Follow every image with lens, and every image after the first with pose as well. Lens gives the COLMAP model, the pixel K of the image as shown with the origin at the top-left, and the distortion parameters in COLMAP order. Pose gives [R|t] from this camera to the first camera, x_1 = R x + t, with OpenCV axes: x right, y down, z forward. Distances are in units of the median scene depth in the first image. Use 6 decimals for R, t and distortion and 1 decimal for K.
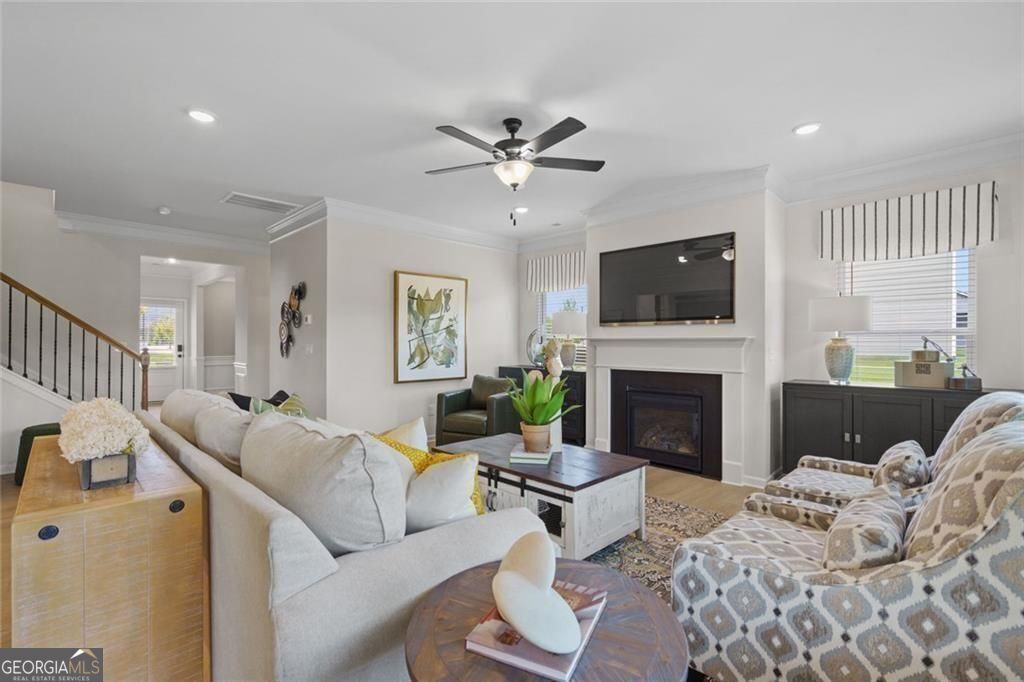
lens RADIAL K [[461.2, 0, 513.6], [0, 461.2, 341.4], [0, 0, 1]] dist [0.002177, -0.000001]
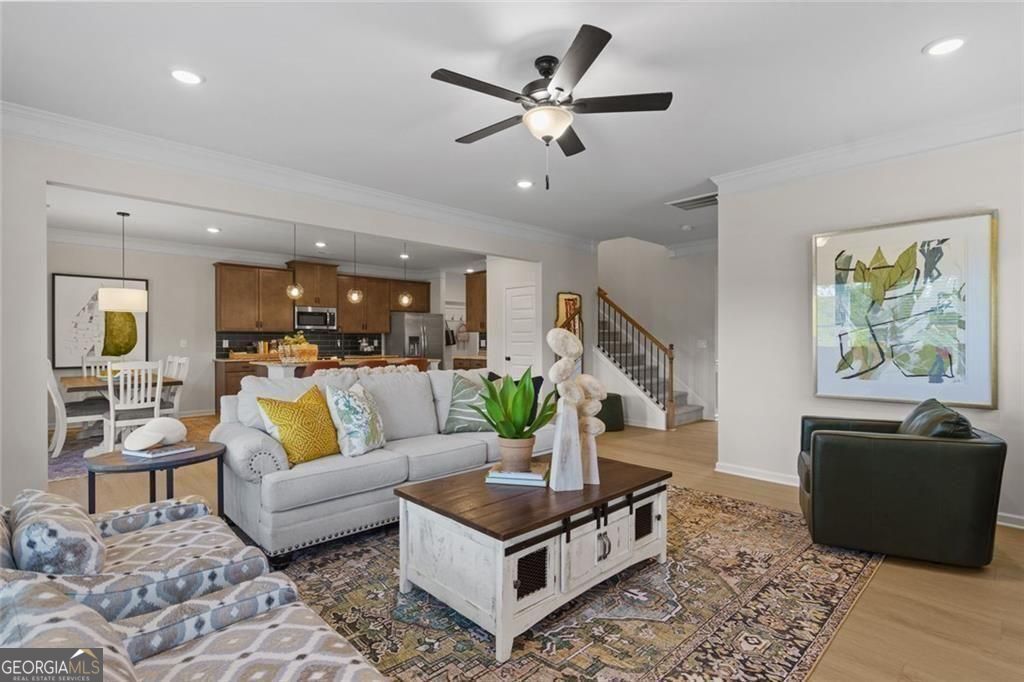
lens RADIAL K [[493.3, 0, 512.1], [0, 493.3, 338.9], [0, 0, 1]] dist [0.002125, 0.000028]
pose [[-0.022051, -0.005558, -0.999741, 0.474144], [0.002607, 0.999981, -0.005617, 0.006819], [0.999753, -0.002730, -0.022036, 0.529161]]
